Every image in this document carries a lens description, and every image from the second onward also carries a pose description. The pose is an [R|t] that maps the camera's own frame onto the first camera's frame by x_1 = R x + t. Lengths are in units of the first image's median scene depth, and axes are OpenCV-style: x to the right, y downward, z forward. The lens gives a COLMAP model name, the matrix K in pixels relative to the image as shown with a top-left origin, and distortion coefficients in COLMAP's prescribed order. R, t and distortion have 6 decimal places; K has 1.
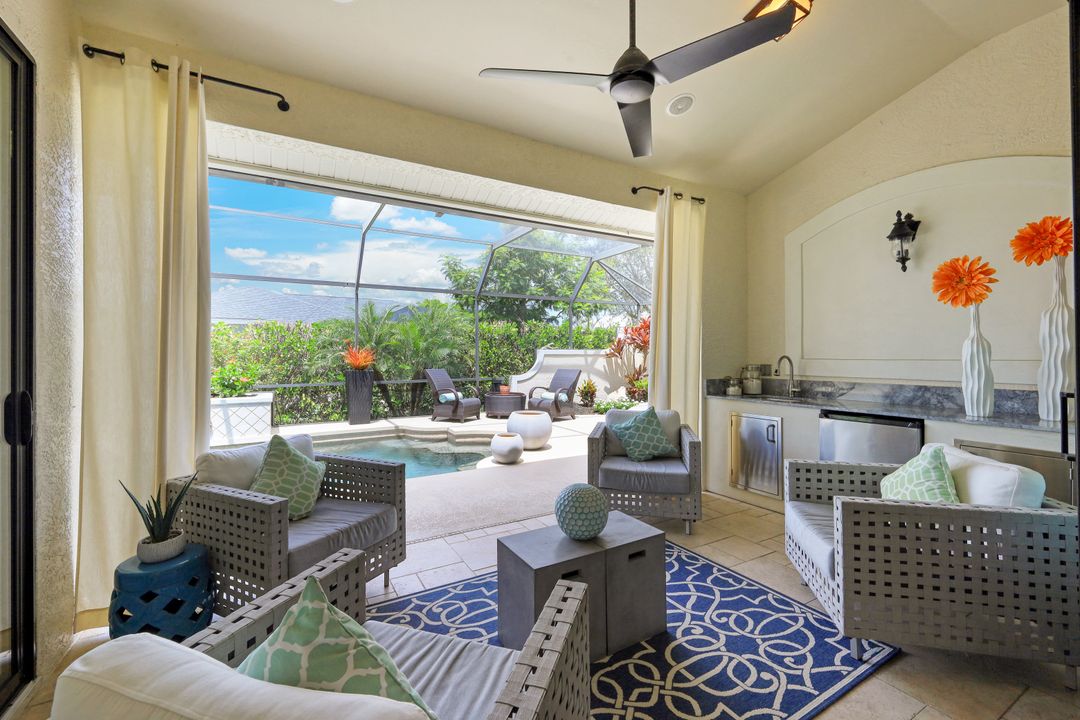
lens RADIAL K [[445.3, 0, 540.5], [0, 445.3, 355.9], [0, 0, 1]] dist [-0.000710, 0.000104]
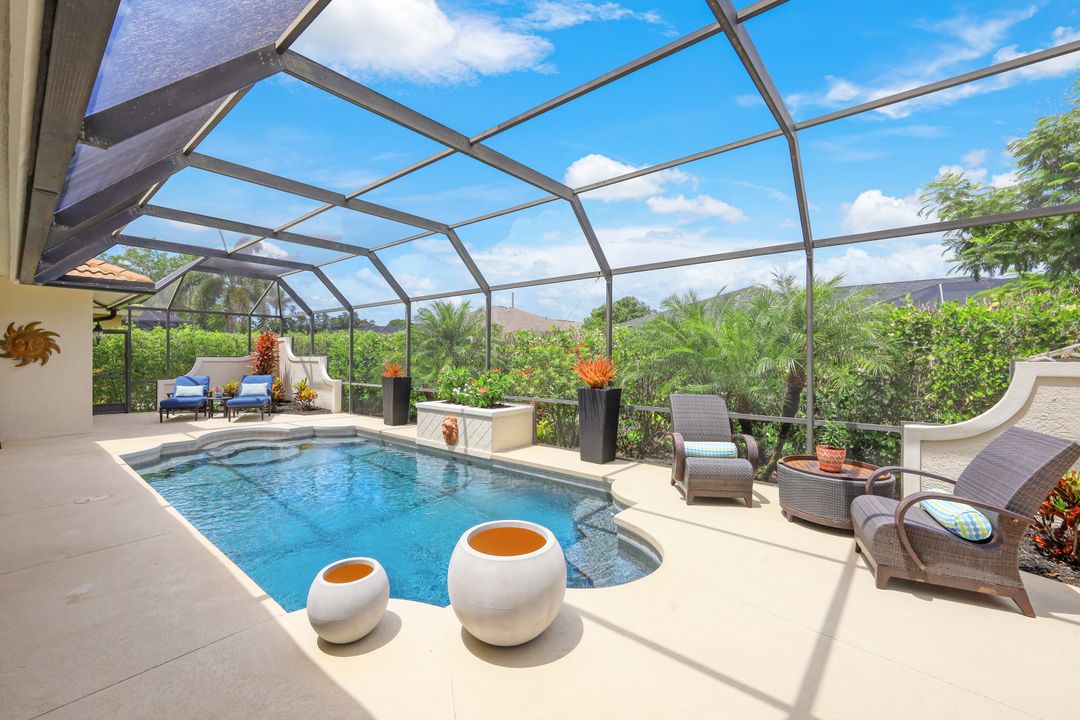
lens RADIAL K [[450.3, 0, 538.6], [0, 450.3, 354.3], [0, 0, 1]] dist [0.000662, -0.000094]
pose [[0.342616, -0.000804, -0.939475, 0.184431], [-0.005245, 0.999982, -0.002769, -0.016201], [0.939461, 0.005876, 0.342606, 0.488749]]
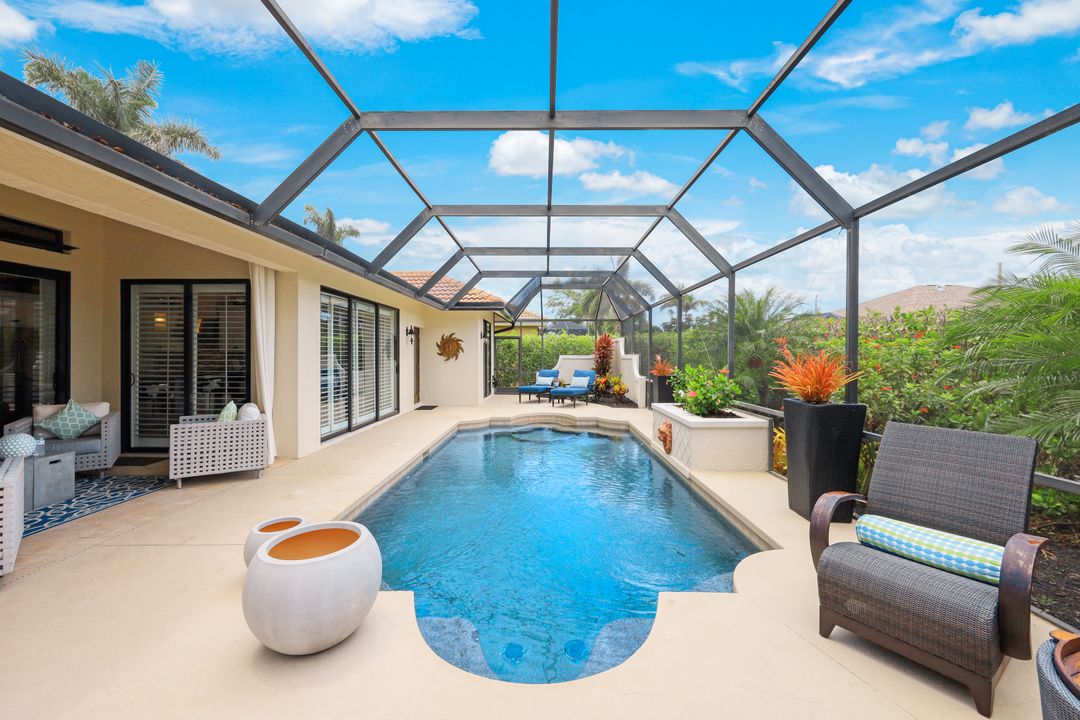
lens RADIAL K [[441.8, 0, 534.0], [0, 441.8, 354.6], [0, 0, 1]] dist [0.000001, -0.000126]
pose [[-0.509338, 0.001467, -0.860565, 0.102112], [-0.000220, 0.999998, 0.001834, -0.013132], [0.860566, 0.001123, -0.509337, 0.729814]]
